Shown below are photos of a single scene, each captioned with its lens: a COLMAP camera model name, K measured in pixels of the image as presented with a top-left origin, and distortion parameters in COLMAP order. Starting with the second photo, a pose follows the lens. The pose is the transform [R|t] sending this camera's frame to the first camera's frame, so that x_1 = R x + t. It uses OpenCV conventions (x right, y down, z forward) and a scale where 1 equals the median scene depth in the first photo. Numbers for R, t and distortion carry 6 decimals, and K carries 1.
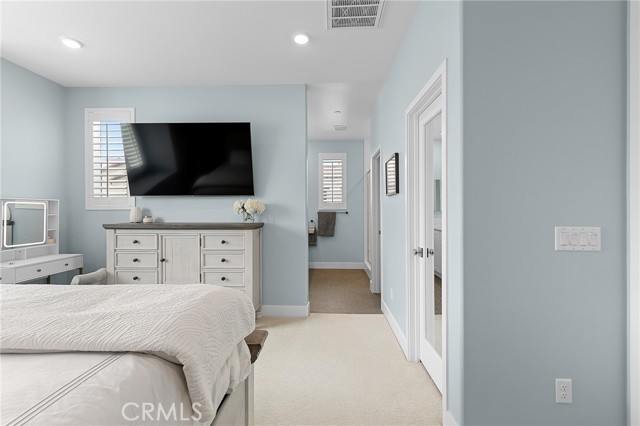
lens RADIAL K [[288.0, 0, 321.1], [0, 288.0, 209.3], [0, 0, 1]] dist [0.007671, -0.001493]
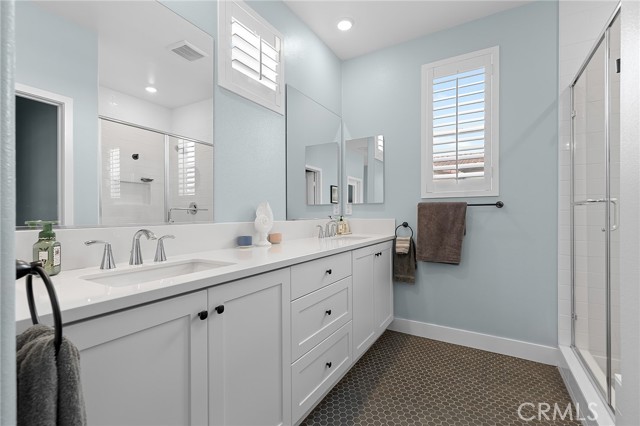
lens RADIAL K [[288.0, 0, 319.6], [0, 288.0, 215.2], [0, 0, 1]] dist [0.007671, -0.001493]
pose [[0.871199, 0.004533, -0.490909, 0.069185], [-0.009102, 0.999935, -0.006920, 0.030322], [0.490846, 0.010498, 0.871183, 0.550827]]
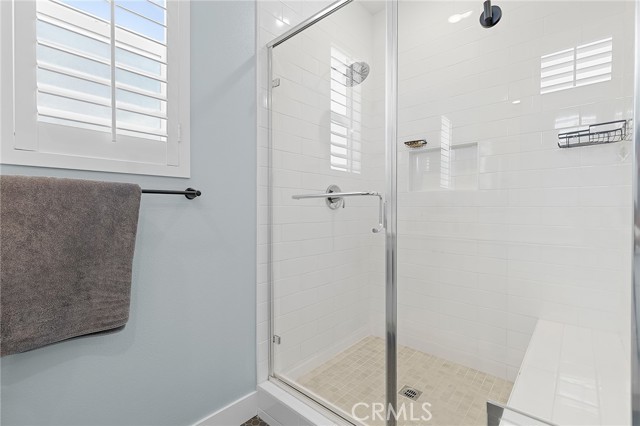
lens RADIAL K [[288.0, 0, 319.6], [0, 288.0, 211.6], [0, 0, 1]] dist [0.007671, -0.001493]
pose [[0.647625, 0.001849, 0.761957, -0.012543], [-0.004543, 0.999989, 0.001434, 0.024364], [-0.761946, -0.004390, 0.647626, 0.782930]]
